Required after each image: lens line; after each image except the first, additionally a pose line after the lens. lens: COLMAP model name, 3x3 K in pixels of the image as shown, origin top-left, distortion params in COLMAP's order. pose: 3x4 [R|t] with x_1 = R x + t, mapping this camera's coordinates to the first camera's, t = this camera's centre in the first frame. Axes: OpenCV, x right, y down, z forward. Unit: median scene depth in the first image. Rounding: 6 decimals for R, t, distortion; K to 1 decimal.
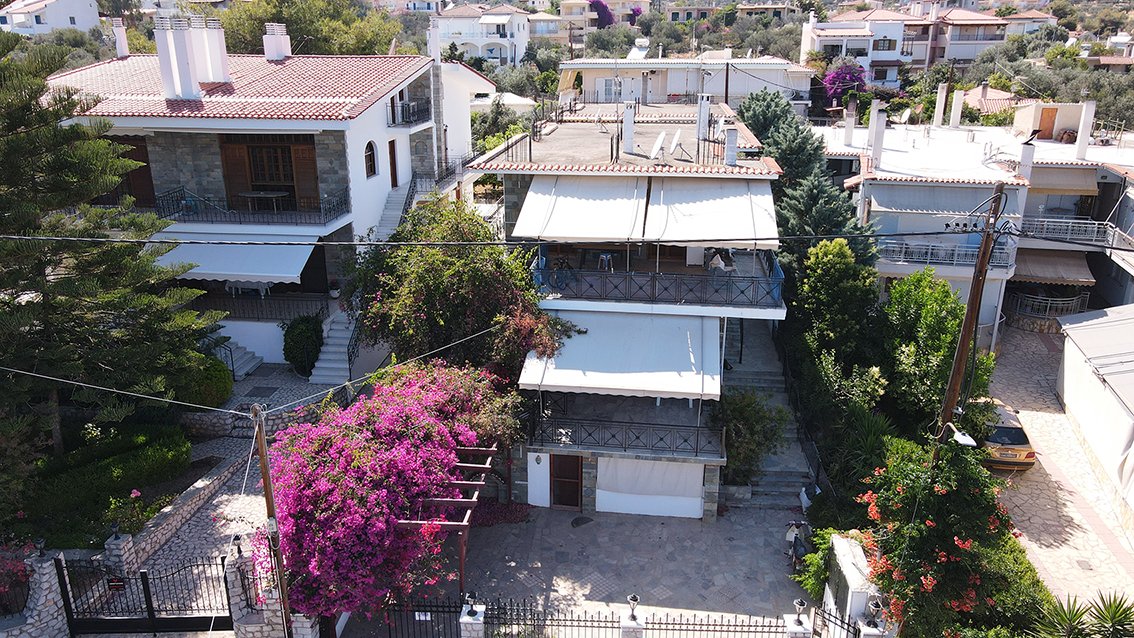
lens RADIAL K [[836.5, 0, 564.5], [0, 836.5, 323.4], [0, 0, 1]] dist [0.002994, 0.027691]
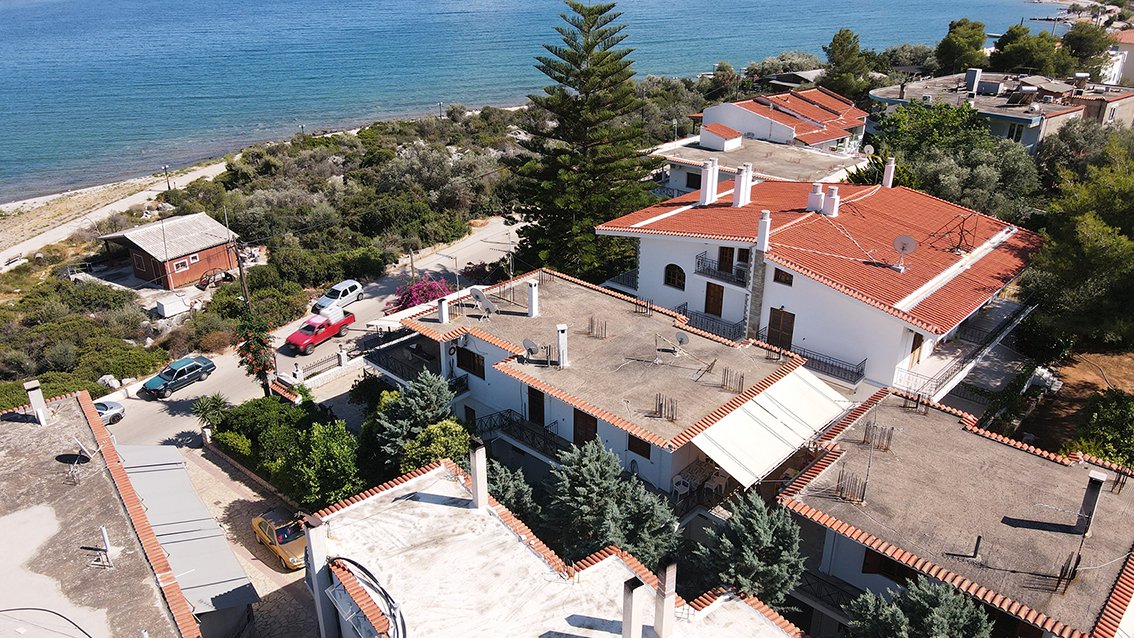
lens RADIAL K [[836.5, 0, 560.9], [0, 836.5, 316.4], [0, 0, 1]] dist [0.002994, 0.027691]
pose [[-0.590150, 0.330251, -0.736652, 1.158071], [-0.261119, 0.785358, 0.561275, -1.075358], [0.763898, 0.523590, -0.377245, 1.705349]]
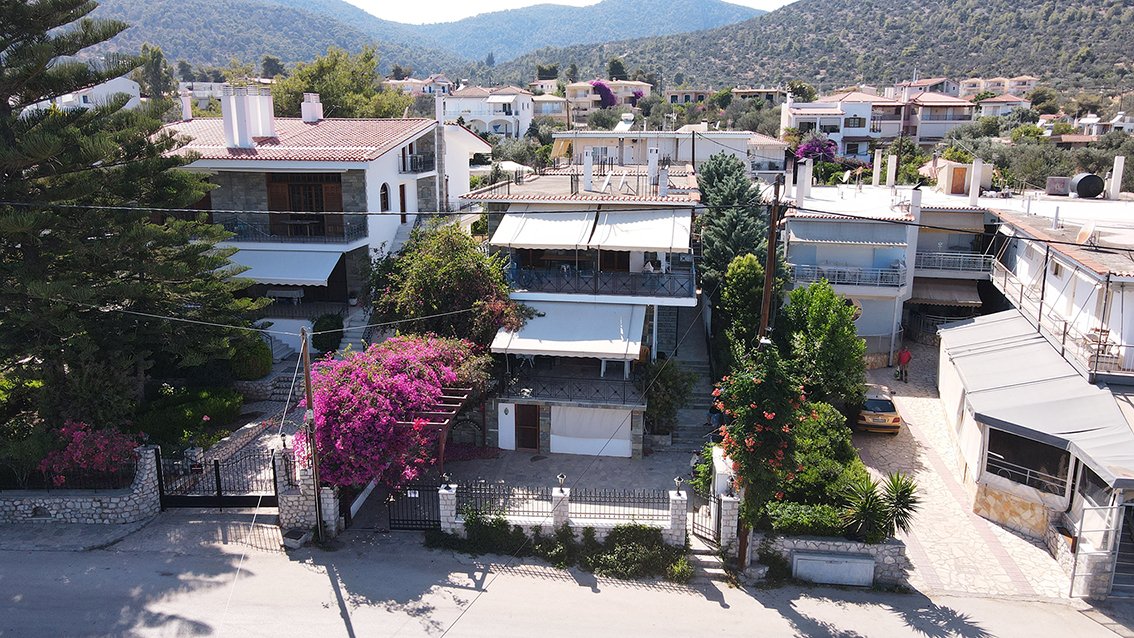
lens RADIAL K [[836.5, 0, 565.0], [0, 836.5, 322.1], [0, 0, 1]] dist [0.002994, 0.027691]
pose [[0.999910, 0.006187, -0.011924, 0.063615], [-0.007272, 0.995620, -0.093207, 0.123593], [0.011295, 0.093285, 0.995575, -0.265898]]
